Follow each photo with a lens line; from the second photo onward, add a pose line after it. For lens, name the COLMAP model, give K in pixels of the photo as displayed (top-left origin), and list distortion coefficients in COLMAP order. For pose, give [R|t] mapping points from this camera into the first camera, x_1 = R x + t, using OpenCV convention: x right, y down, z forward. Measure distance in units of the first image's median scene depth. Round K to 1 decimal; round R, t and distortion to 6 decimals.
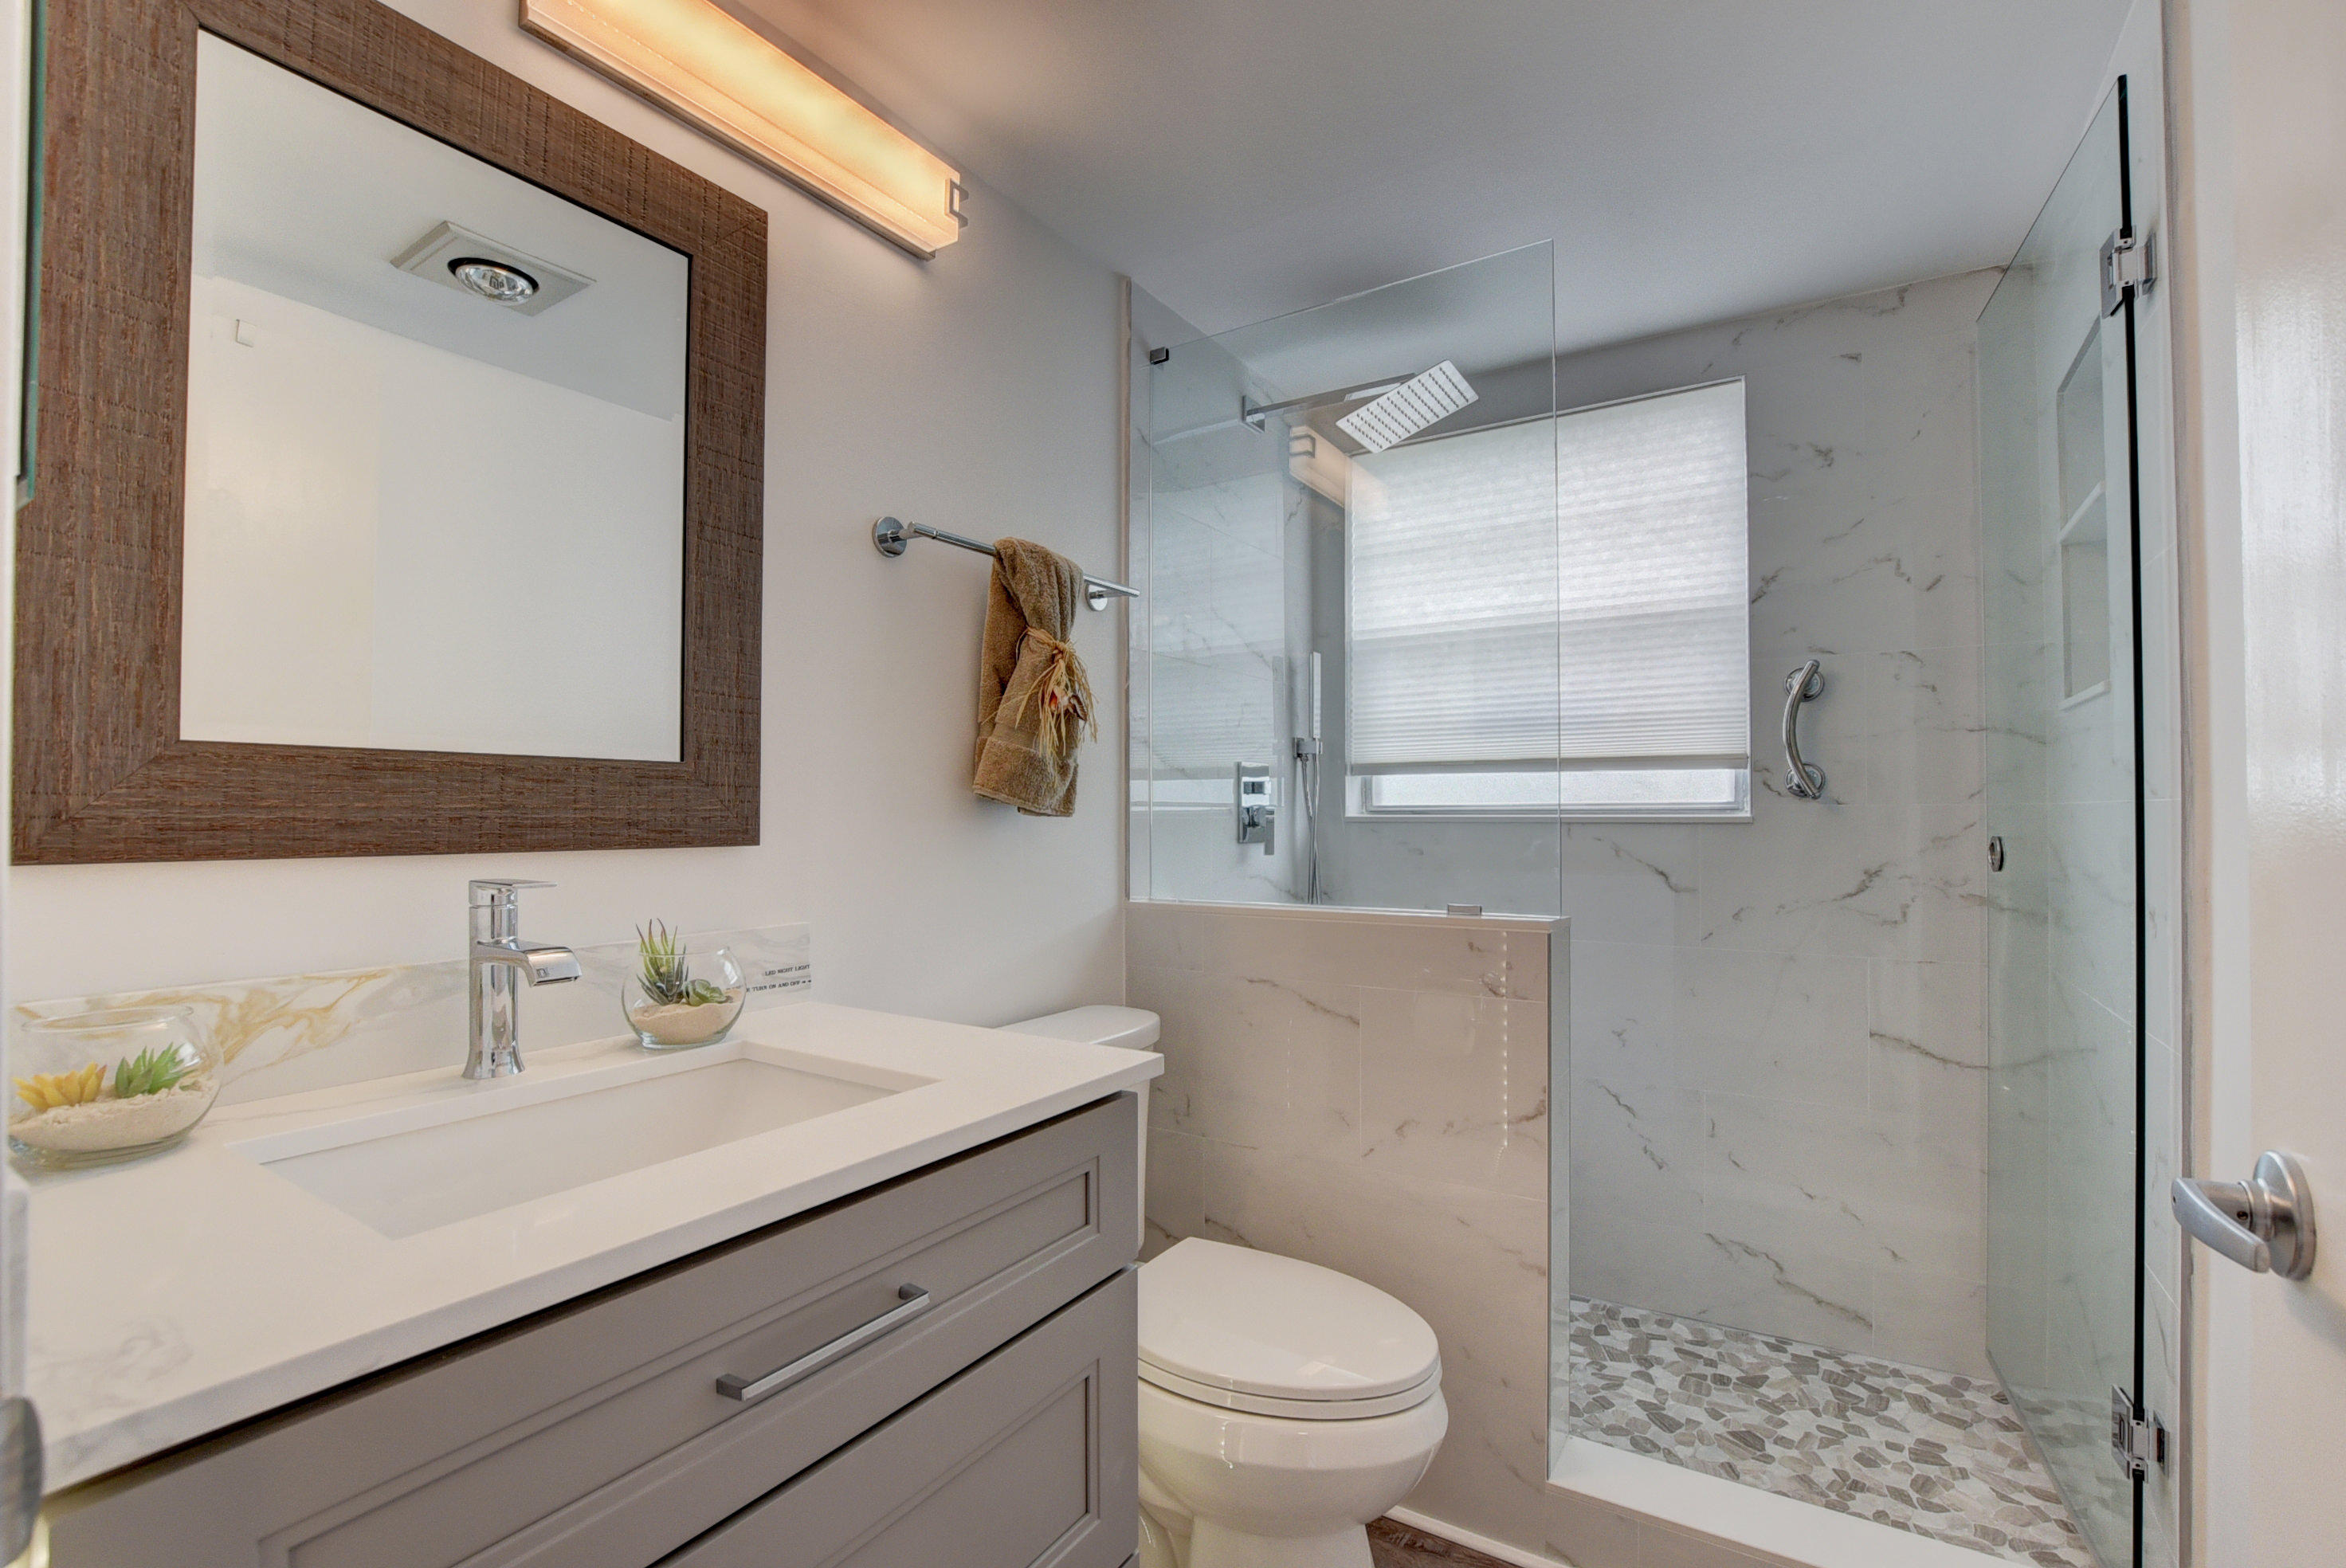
lens RADIAL K [[1031.9, 0, 1209.1], [0, 1031.9, 791.7], [0, 0, 1]] dist [-0.014967, -0.000061]
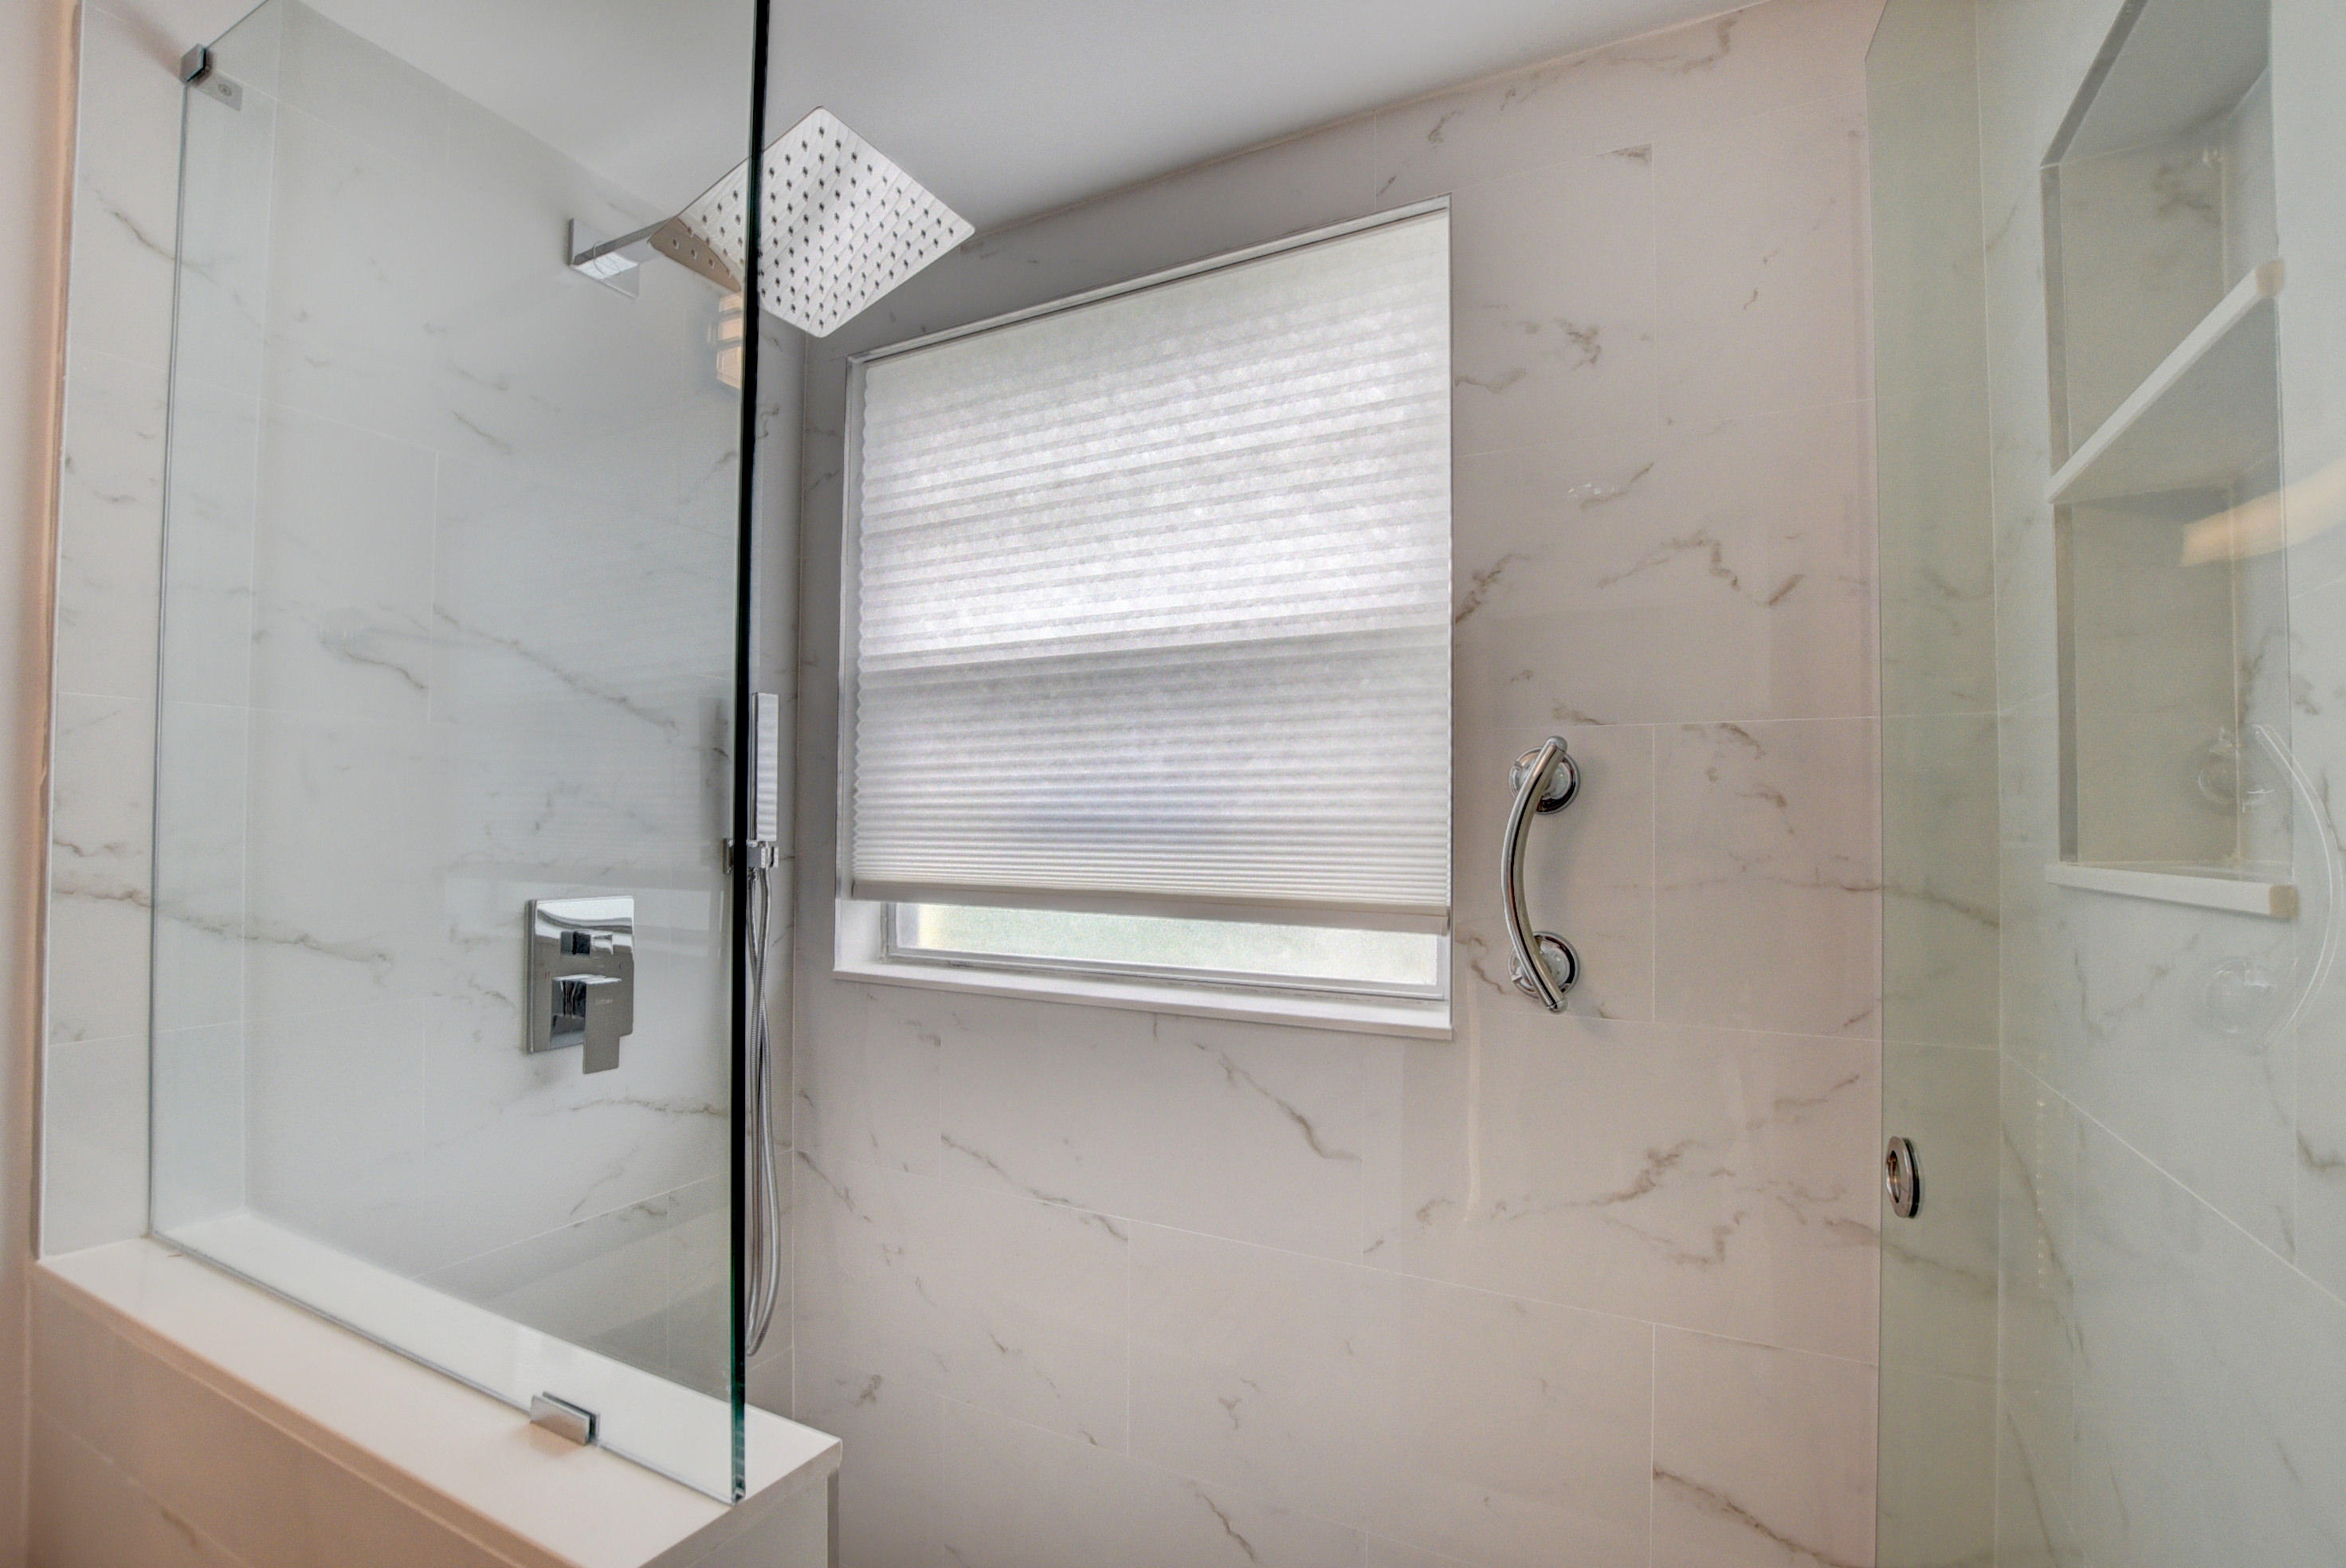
lens RADIAL K [[1038.4, 0, 1185.1], [0, 1038.4, 805.8], [0, 0, 1]] dist [-0.019650, 0.000286]
pose [[0.995996, 0.010358, 0.088801, 0.323518], [-0.009804, 0.999930, -0.006671, -0.079575], [-0.088864, 0.005774, 0.996027, 0.454267]]
